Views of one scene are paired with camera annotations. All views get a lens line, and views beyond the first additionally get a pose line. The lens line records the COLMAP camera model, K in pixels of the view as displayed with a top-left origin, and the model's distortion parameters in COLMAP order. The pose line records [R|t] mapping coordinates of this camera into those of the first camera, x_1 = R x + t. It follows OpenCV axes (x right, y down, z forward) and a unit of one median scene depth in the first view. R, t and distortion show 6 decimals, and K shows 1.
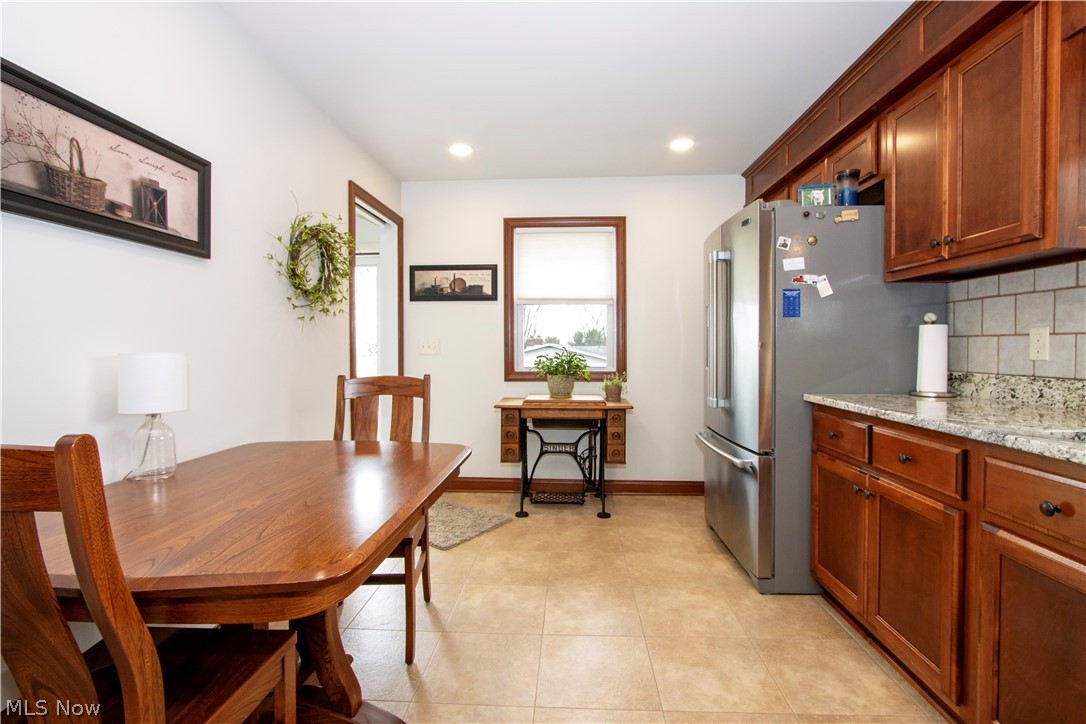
lens RADIAL K [[509.8, 0, 545.2], [0, 509.8, 357.8], [0, 0, 1]] dist [-0.020017, 0.000177]
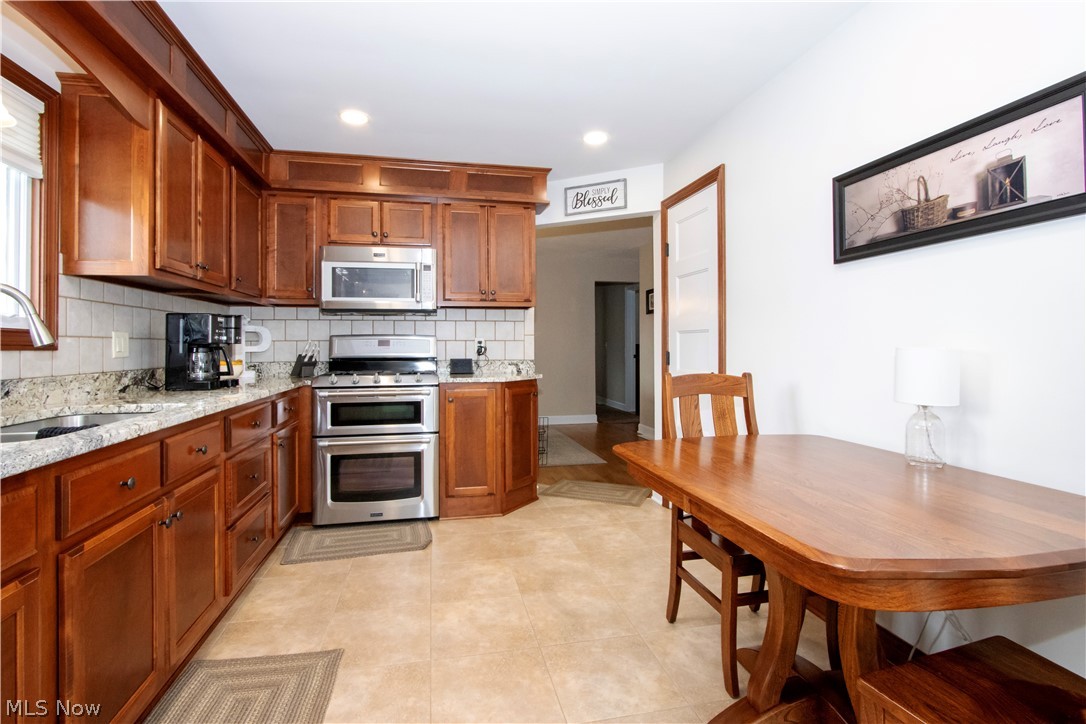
lens RADIAL K [[509.8, 0, 542.4], [0, 509.8, 351.1], [0, 0, 1]] dist [-0.020017, 0.000177]
pose [[-0.961730, 0.001472, -0.273997, 0.287647], [-0.006175, 0.999615, 0.027044, -0.027928], [0.273931, 0.027701, -0.961350, 1.816408]]
